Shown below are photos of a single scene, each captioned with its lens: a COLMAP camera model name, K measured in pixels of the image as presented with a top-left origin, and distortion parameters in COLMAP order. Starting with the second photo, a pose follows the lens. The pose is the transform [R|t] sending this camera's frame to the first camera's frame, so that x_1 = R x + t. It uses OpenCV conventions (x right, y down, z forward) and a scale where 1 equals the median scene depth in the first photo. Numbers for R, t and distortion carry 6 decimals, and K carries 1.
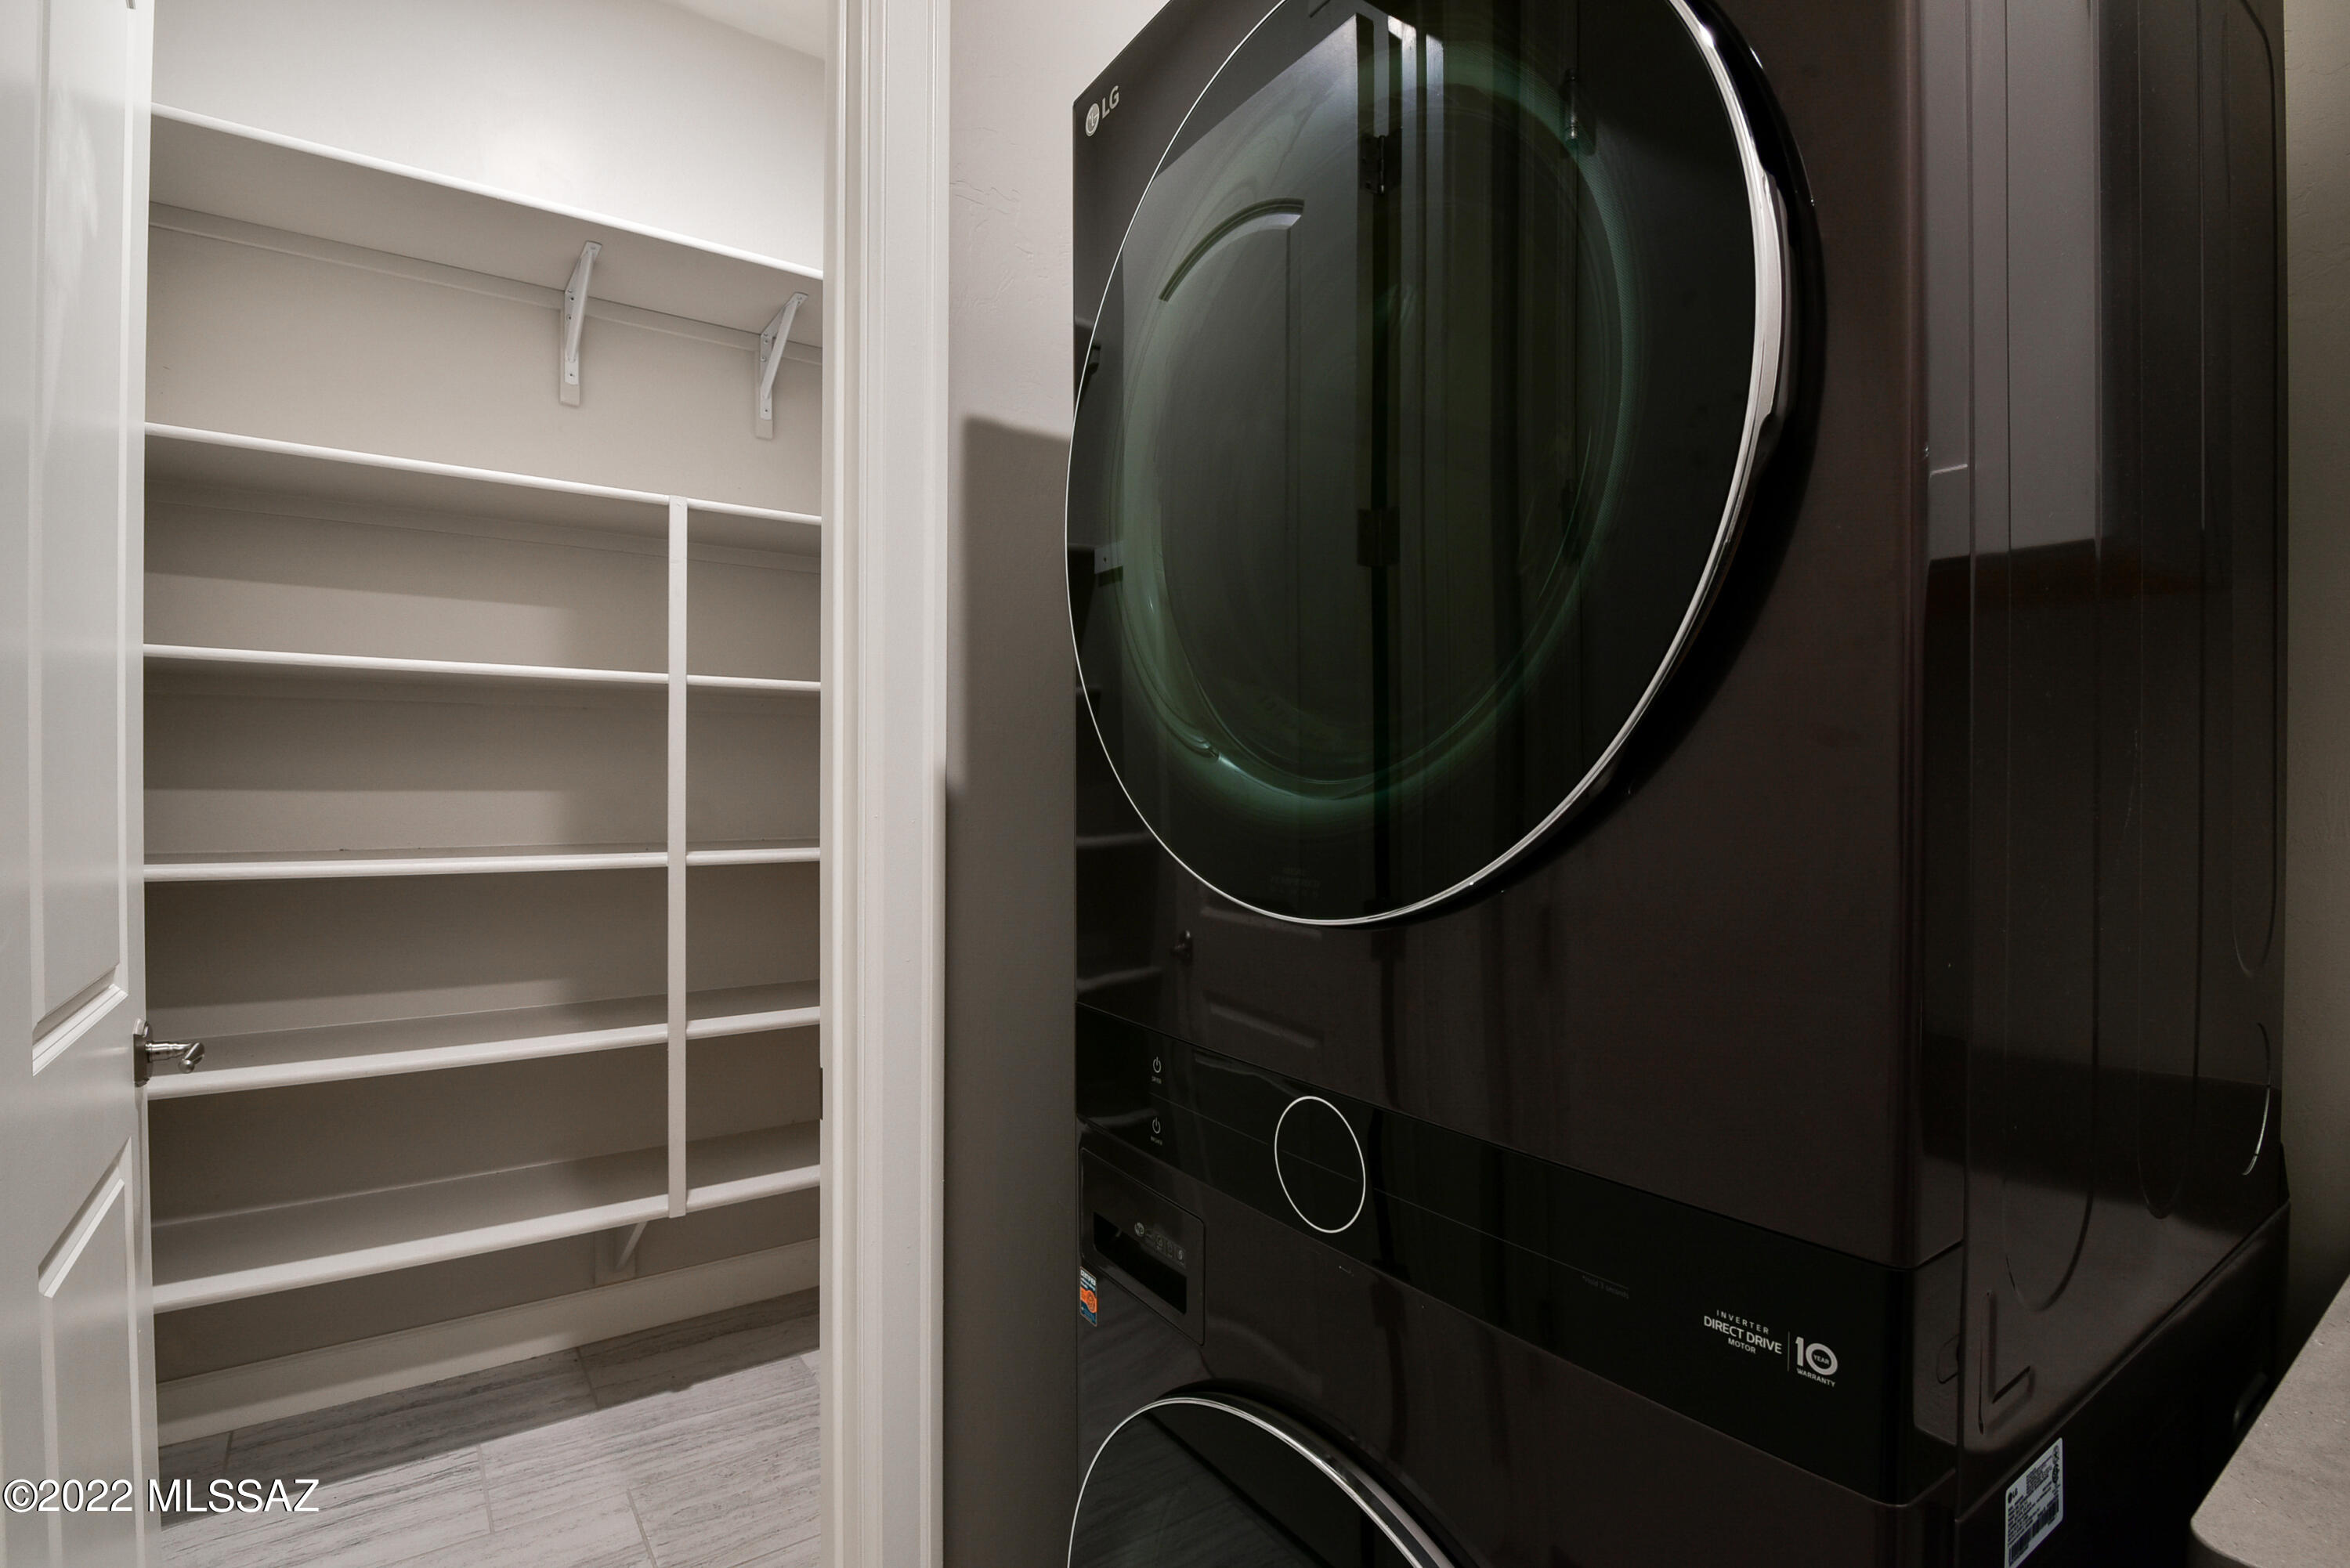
lens RADIAL K [[1131.2, 0, 1175.0], [0, 1131.2, 784.0], [0, 0, 1]] dist [-0.024471, 0.000208]
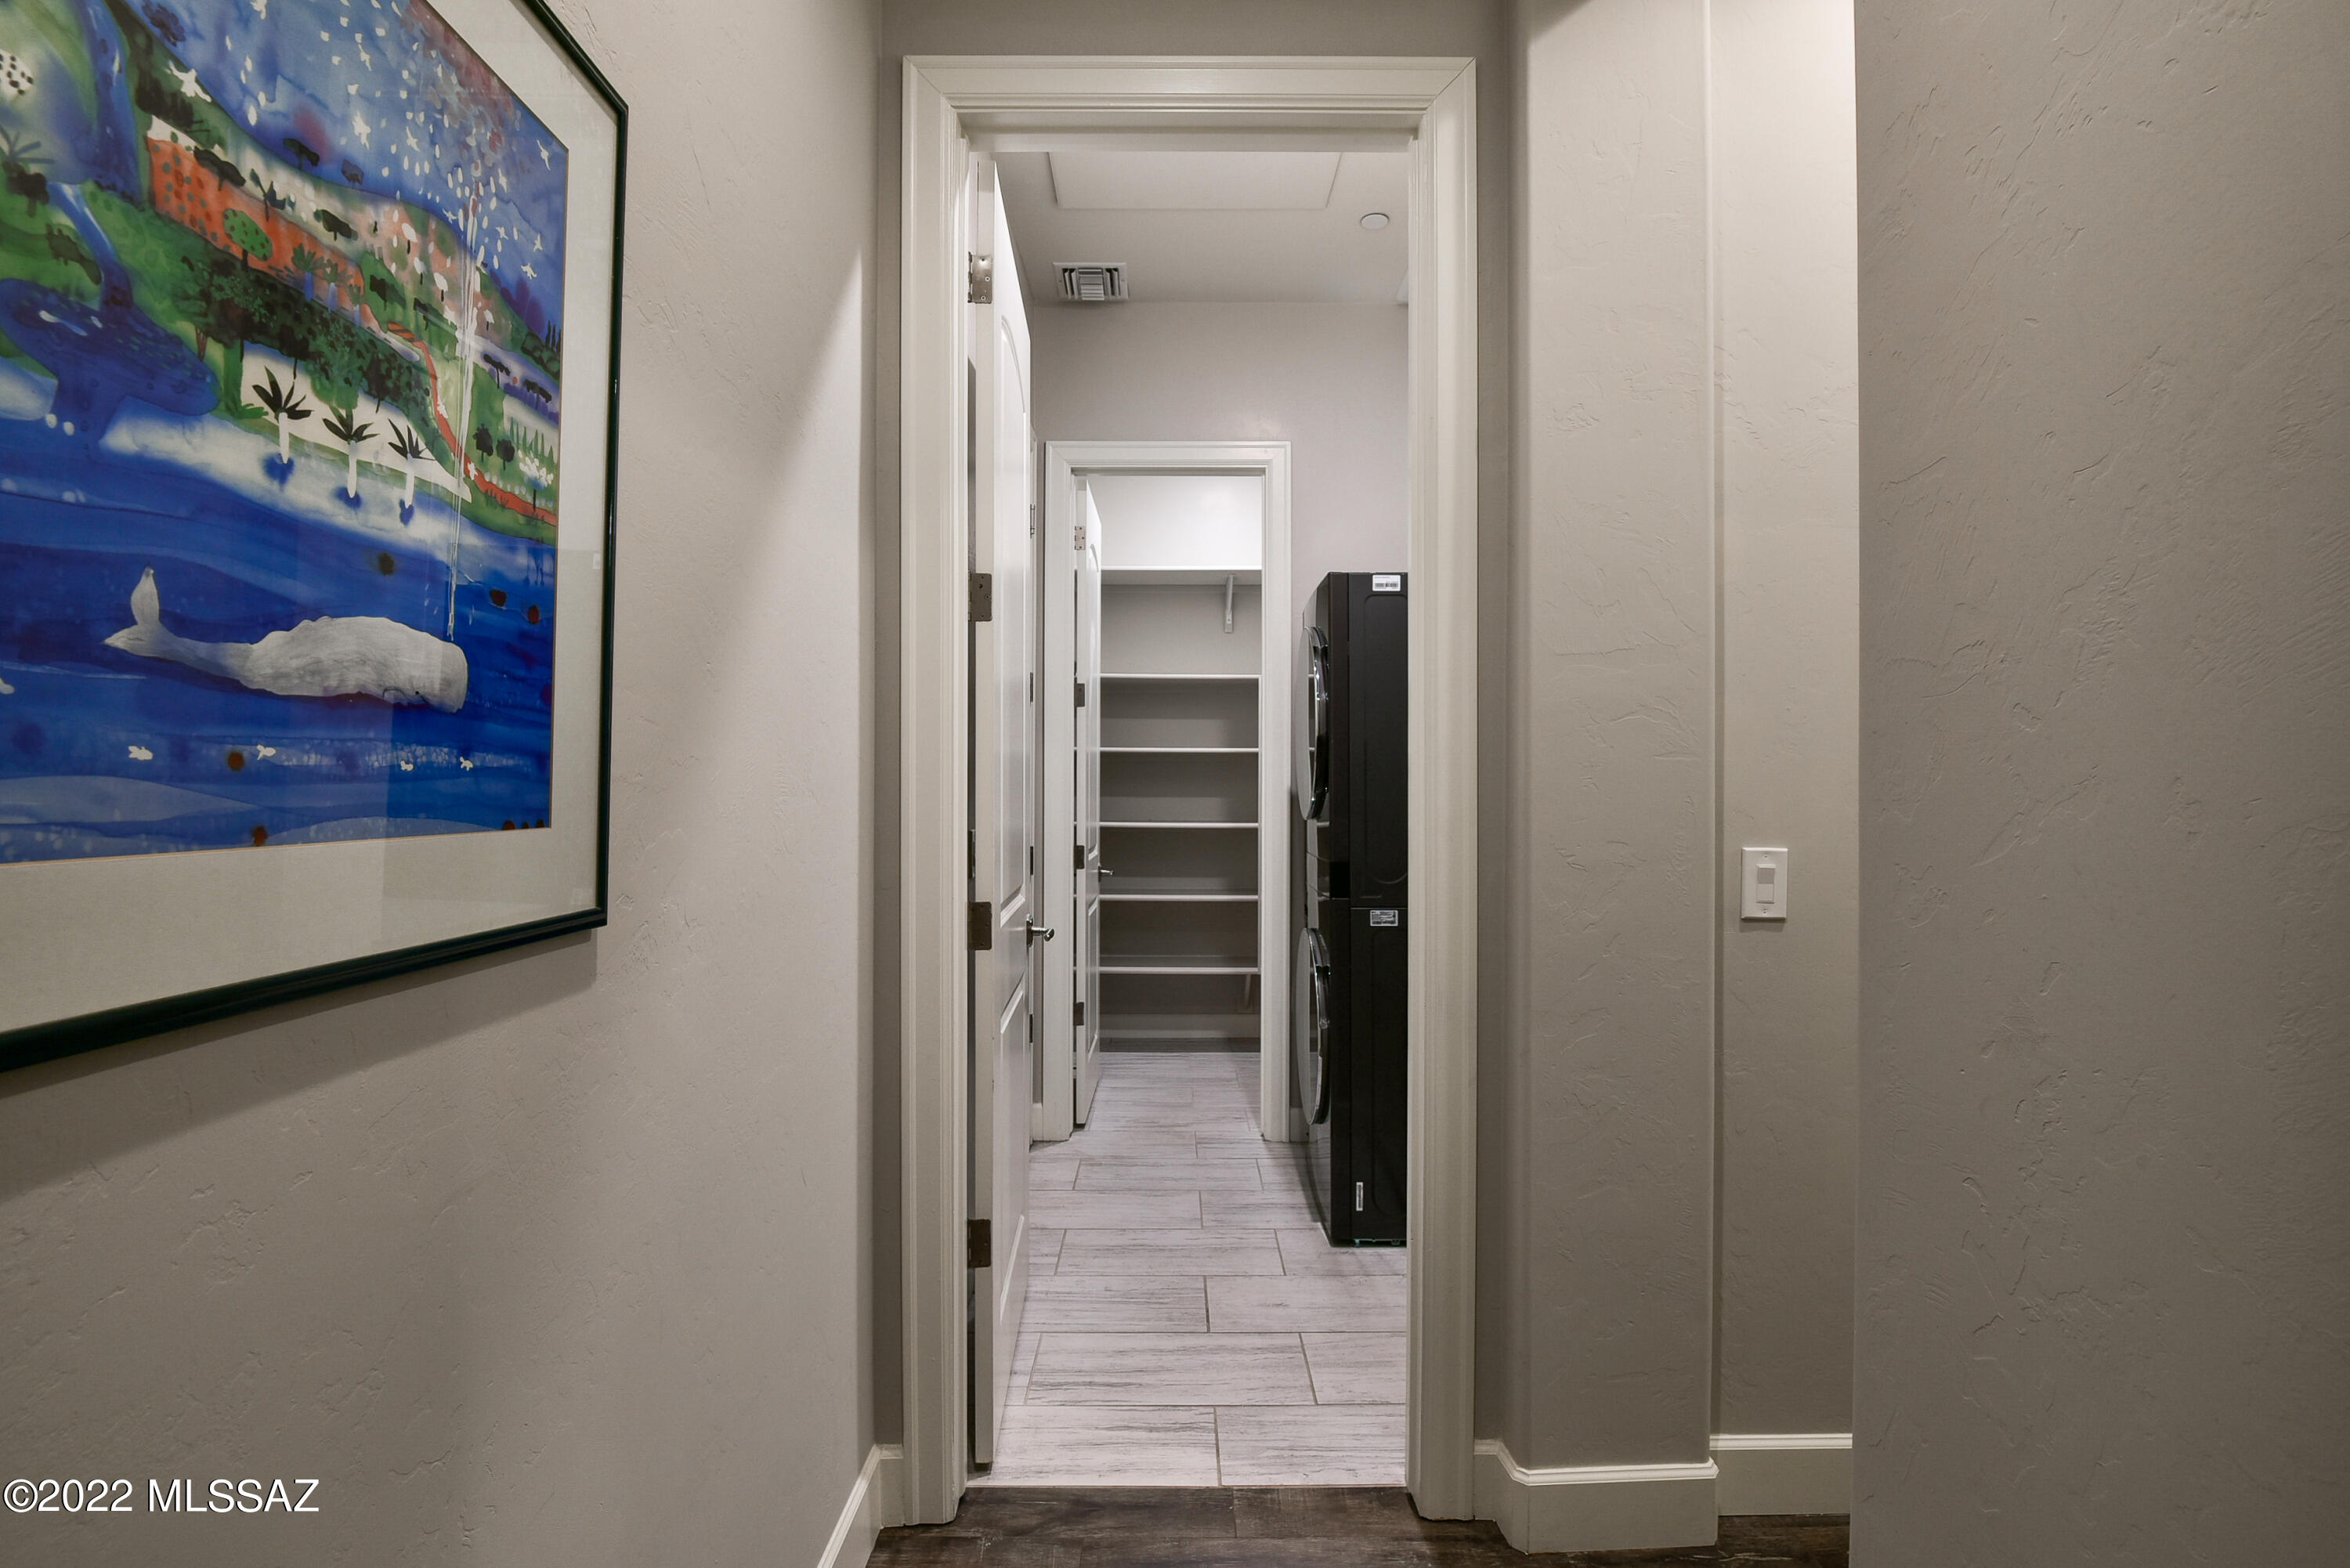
lens RADIAL K [[1082.8, 0, 1175.0], [0, 1082.8, 784.0], [0, 0, 1]] dist [-0.000090, -0.000004]
pose [[0.816280, -0.001772, -0.577654, 0.816329], [-0.005075, 0.999935, -0.010239, 0.001450], [0.577634, 0.011289, 0.816218, -1.100063]]
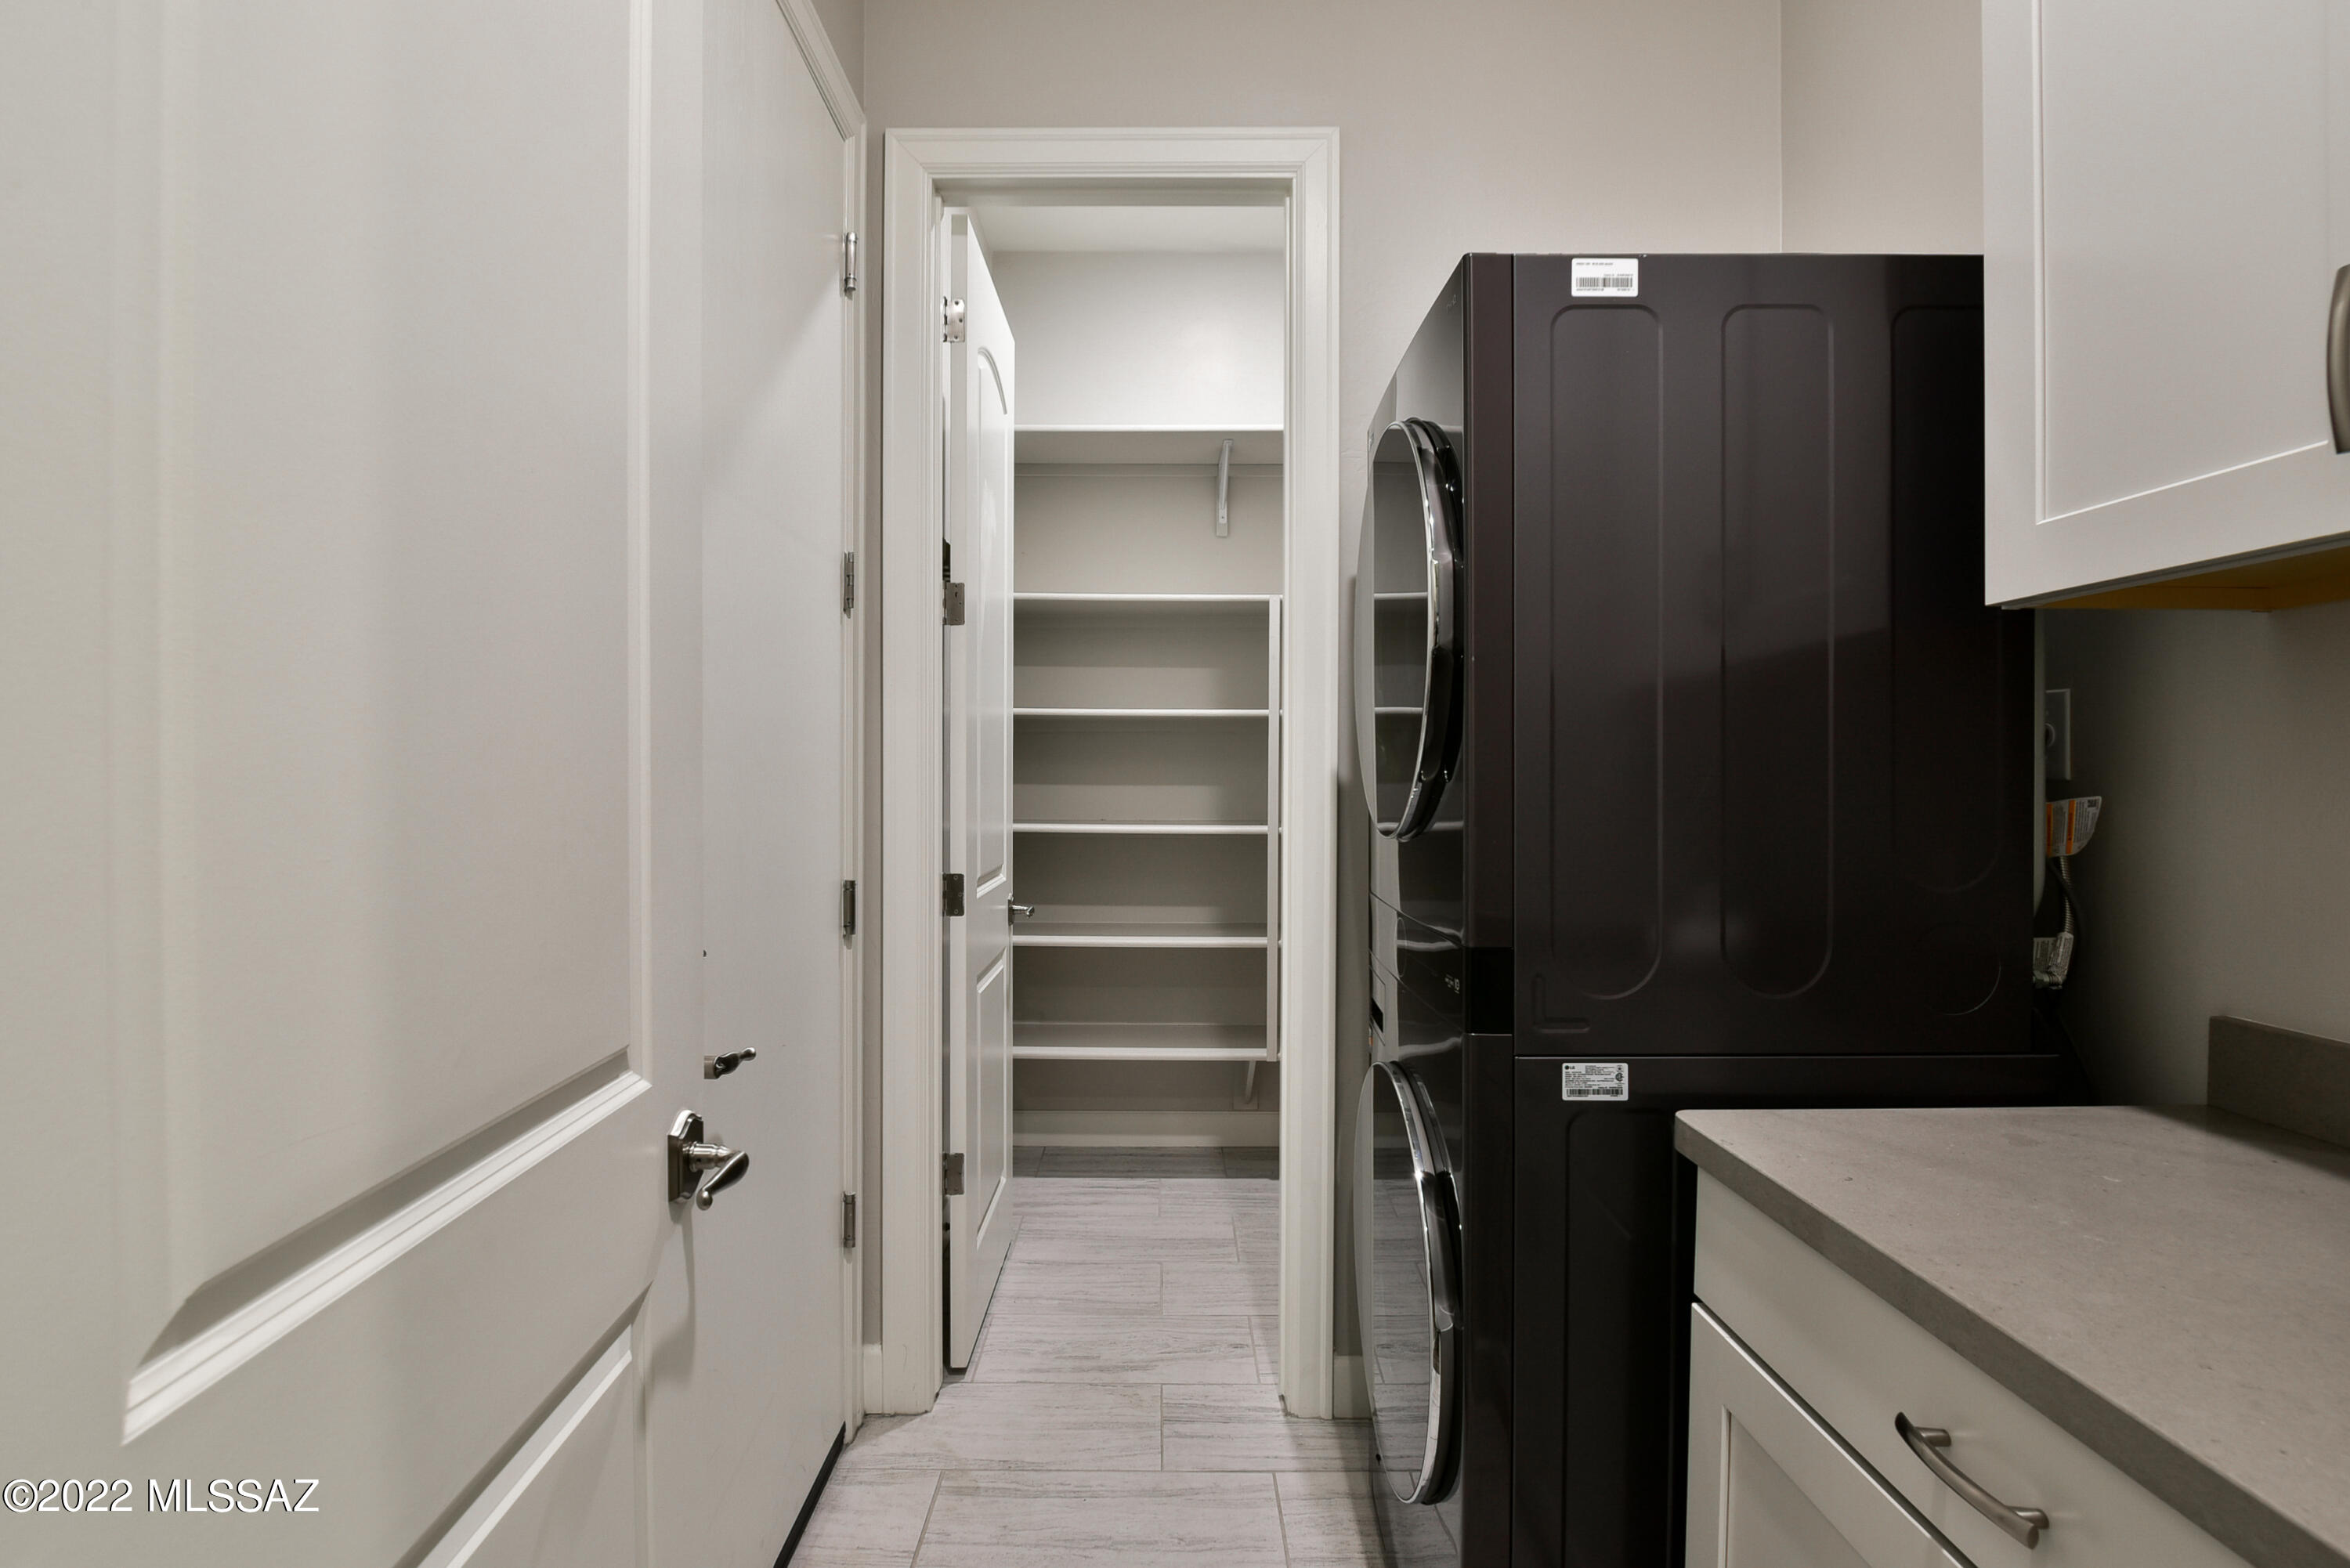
lens RADIAL K [[1135.6, 0, 1134.5], [0, 1135.6, 773.8], [0, 0, 1]] dist [0.000745, 0.000057]
pose [[0.800756, 0.002855, -0.598984, 0.367361], [-0.006226, 0.999974, -0.003558, -0.004142], [0.598958, 0.006578, 0.800753, -0.397316]]
